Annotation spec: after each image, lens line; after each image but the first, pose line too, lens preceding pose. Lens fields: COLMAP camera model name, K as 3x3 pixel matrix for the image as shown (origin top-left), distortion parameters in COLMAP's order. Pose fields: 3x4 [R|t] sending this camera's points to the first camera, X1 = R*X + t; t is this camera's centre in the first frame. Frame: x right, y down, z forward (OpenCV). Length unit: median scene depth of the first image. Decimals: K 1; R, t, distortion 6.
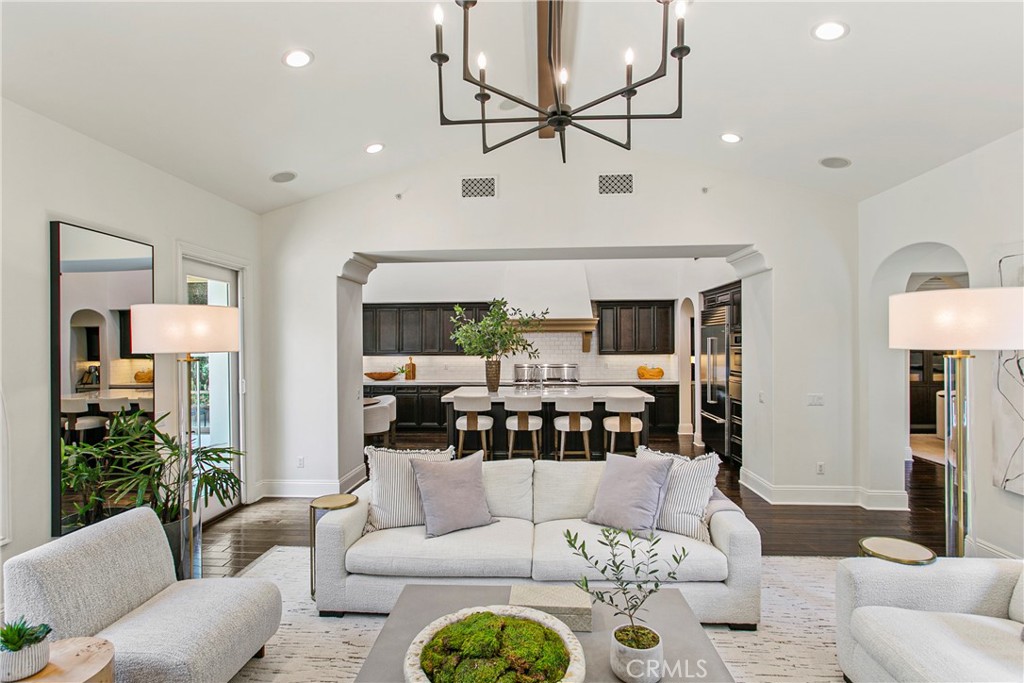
lens RADIAL K [[508.0, 0, 512.0], [0, 508.0, 341.5], [0, 0, 1]] dist [0.039988, 0.000385]
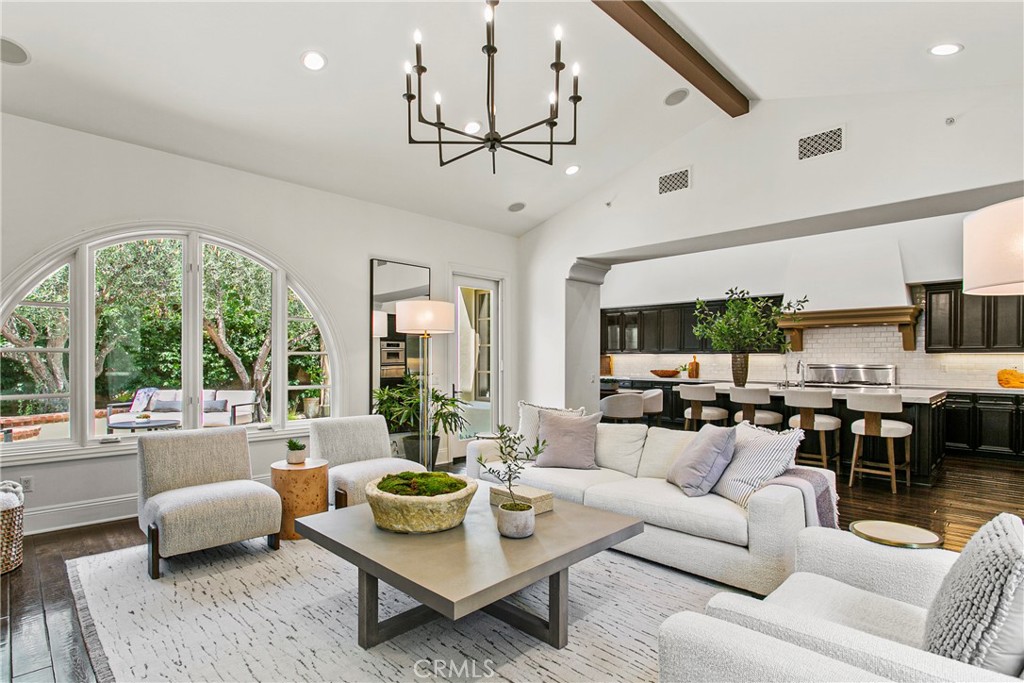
lens RADIAL K [[508.0, 0, 512.0], [0, 508.0, 341.5], [0, 0, 1]] dist [0.039988, 0.000385]
pose [[0.765741, -0.008954, -0.643087, 0.329393], [-0.005640, 0.999771, -0.020635, 0.047387], [0.643125, 0.019428, 0.765515, -0.016020]]
